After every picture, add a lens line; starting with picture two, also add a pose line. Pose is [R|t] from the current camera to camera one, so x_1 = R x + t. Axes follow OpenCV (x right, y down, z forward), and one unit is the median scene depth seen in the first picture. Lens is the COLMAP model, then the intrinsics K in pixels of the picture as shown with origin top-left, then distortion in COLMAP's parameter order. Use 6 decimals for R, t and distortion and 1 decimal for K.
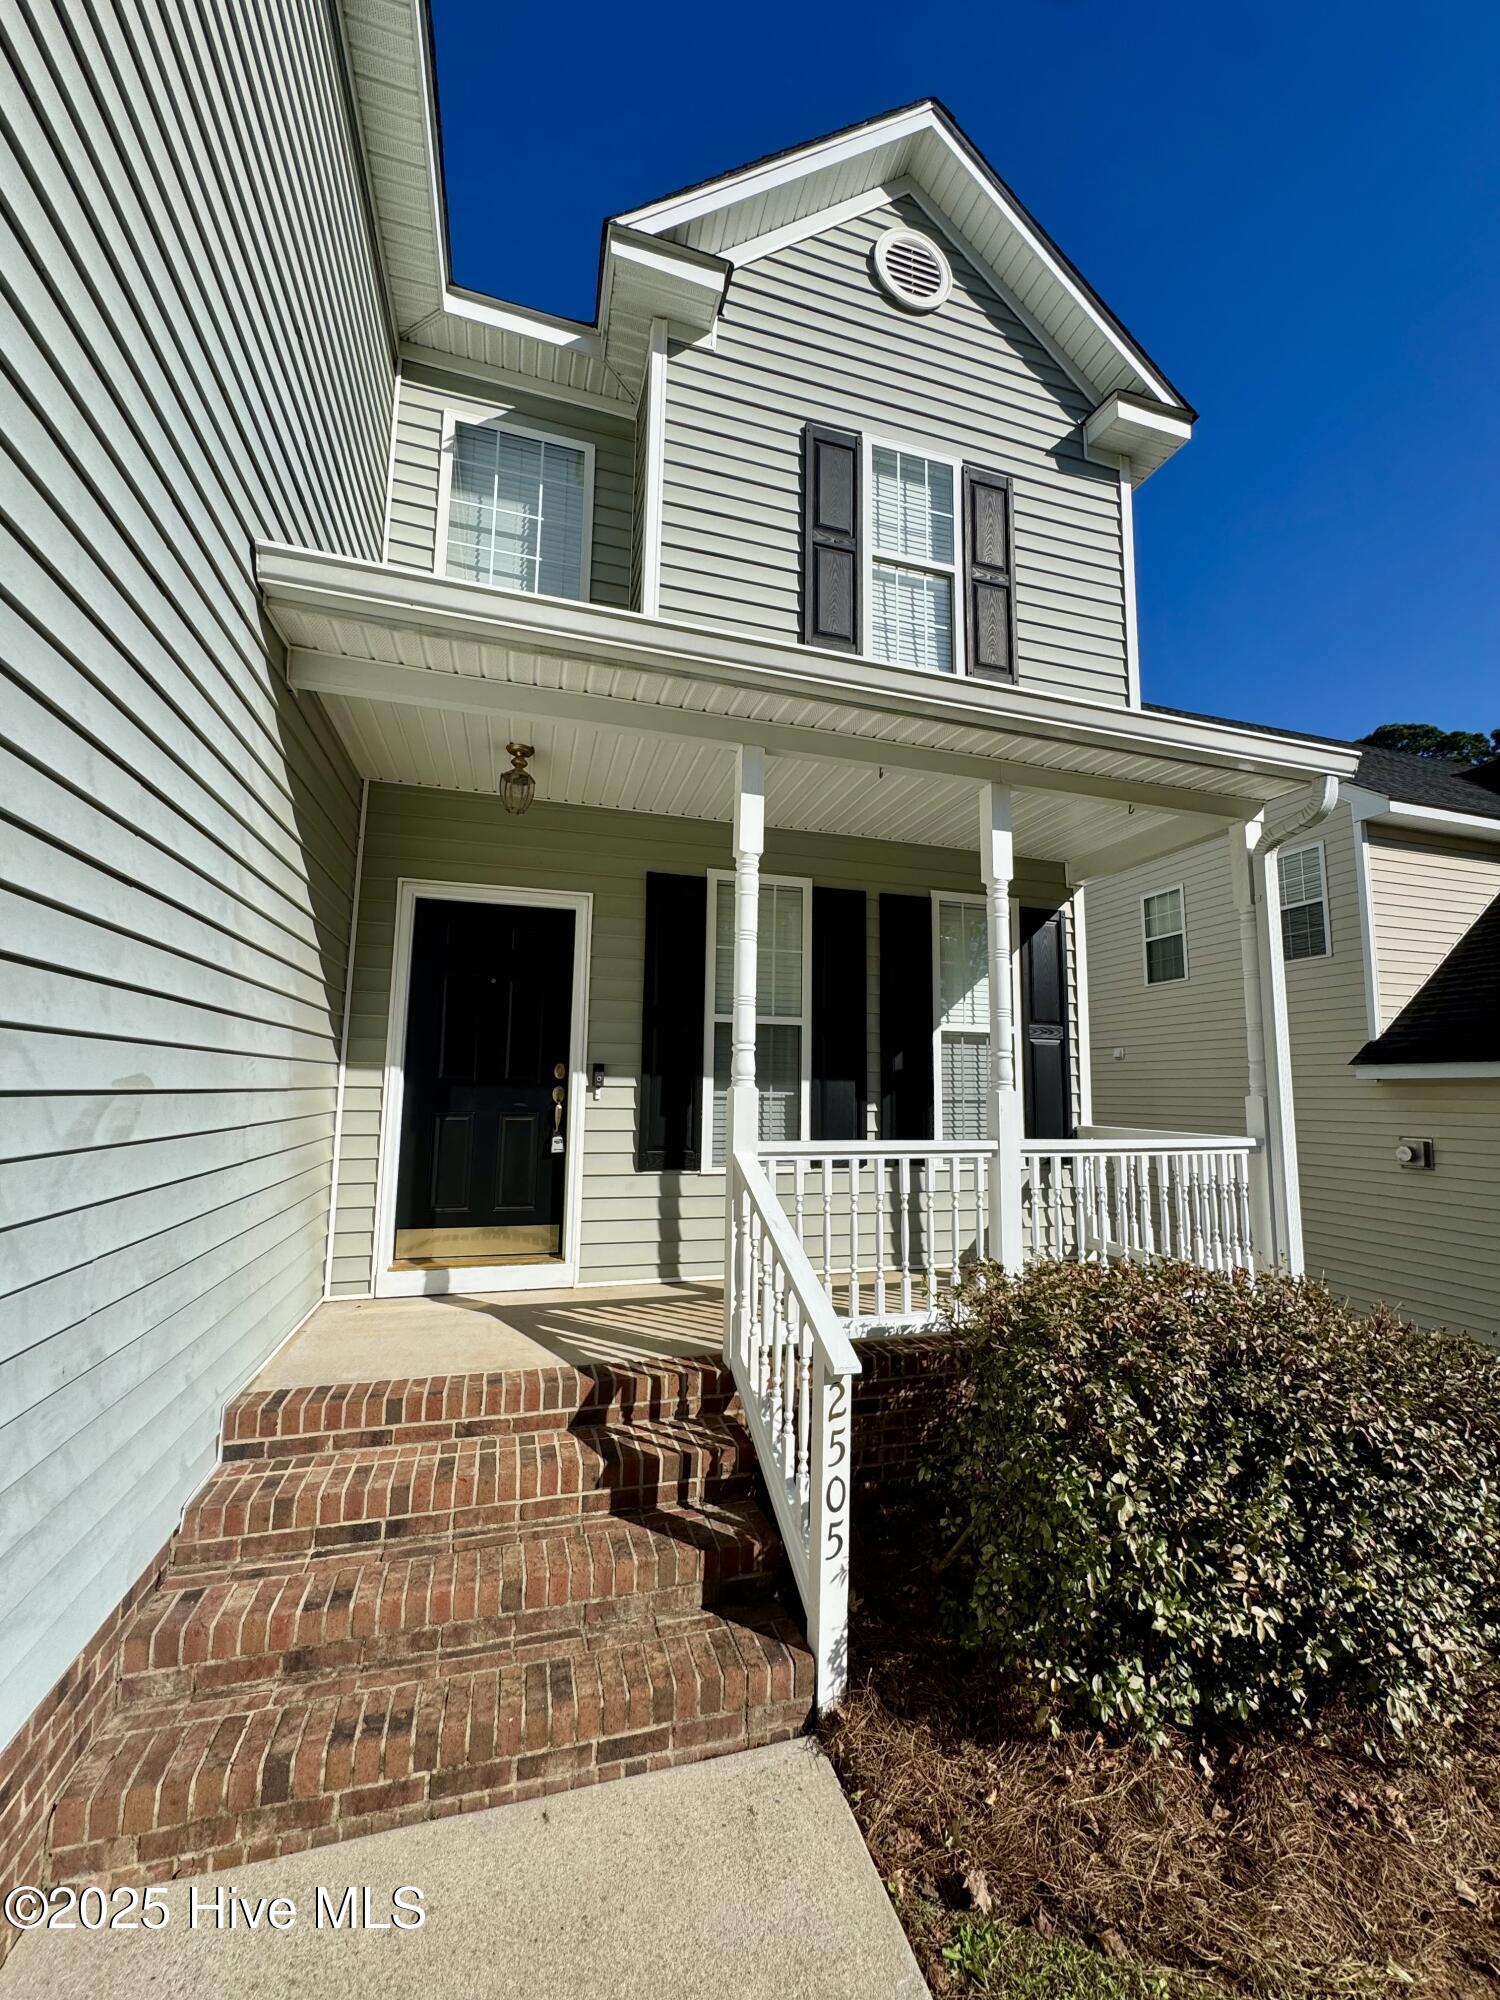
lens RADIAL K [[797.3, 0, 757.6], [0, 797.3, 992.1], [0, 0, 1]] dist [-0.002825, -0.000699]
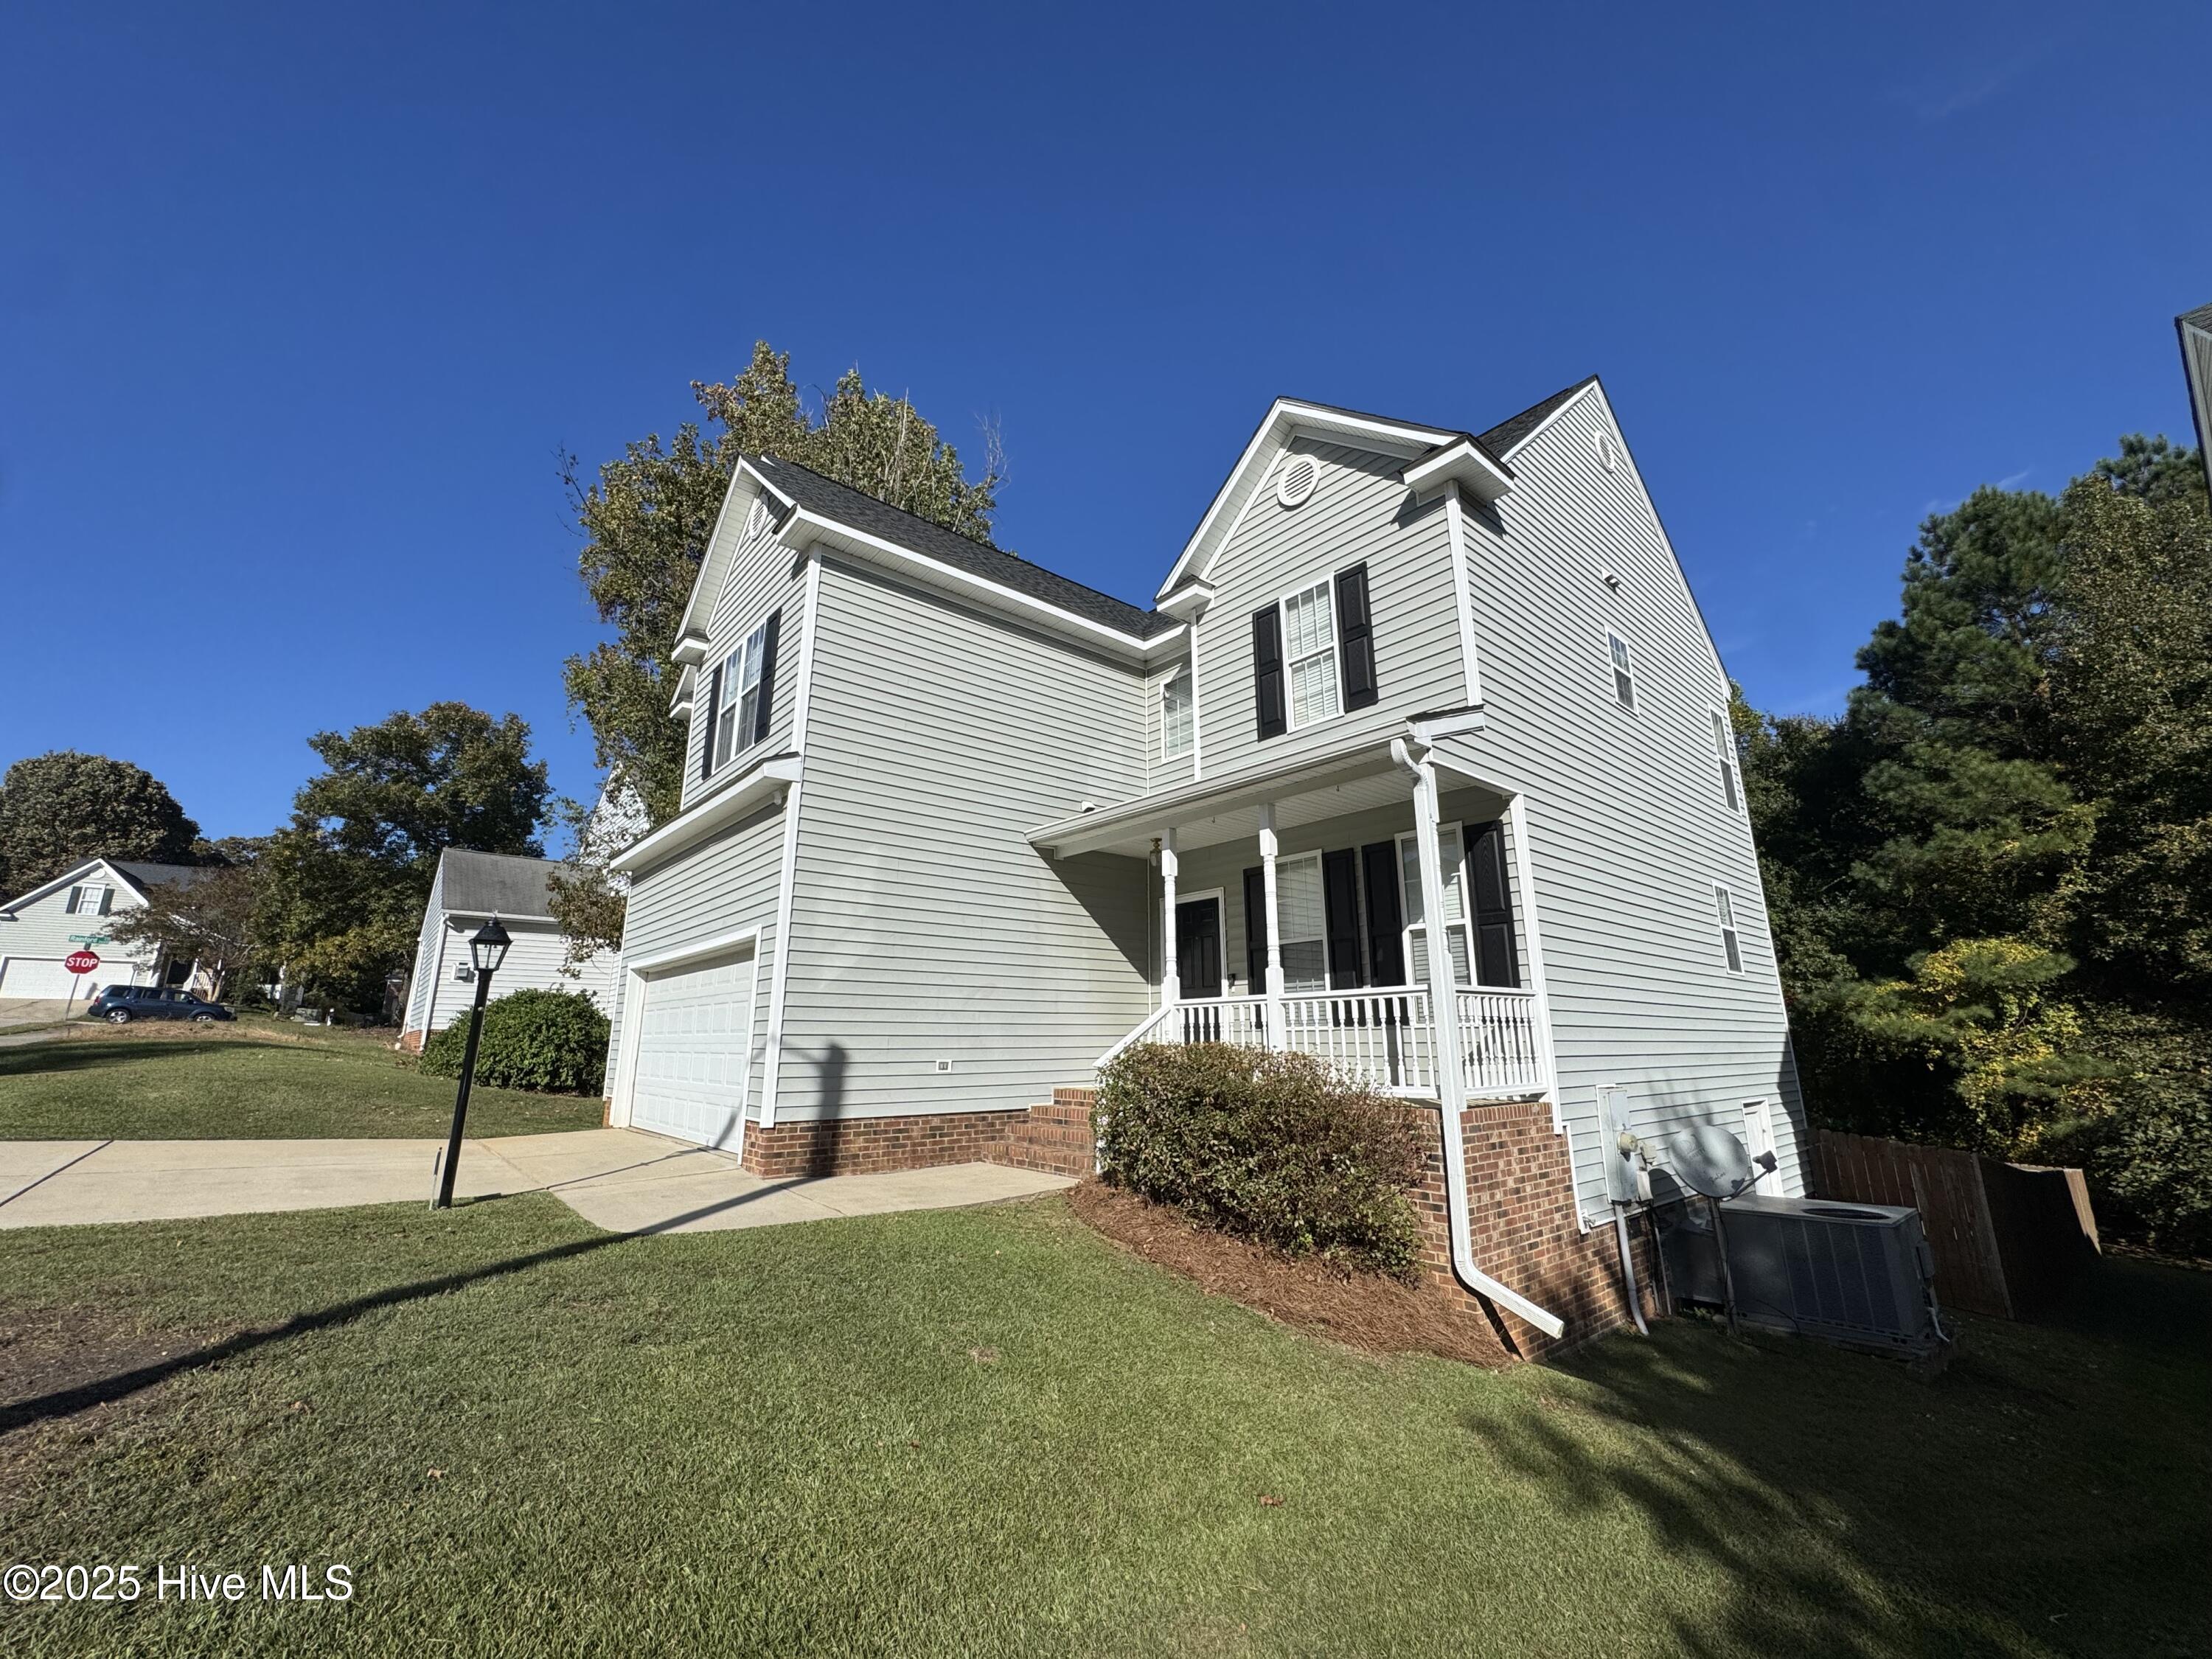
lens RADIAL K [[881.8, 0, 1109.4], [0, 881.8, 831.8], [0, 0, 1]] dist [-0.002825, -0.000699]
pose [[0.406803, -0.234096, -0.883012, 1.553449], [0.112168, 0.972094, -0.206036, 0.153136], [0.906603, -0.015229, 0.421709, -0.160479]]
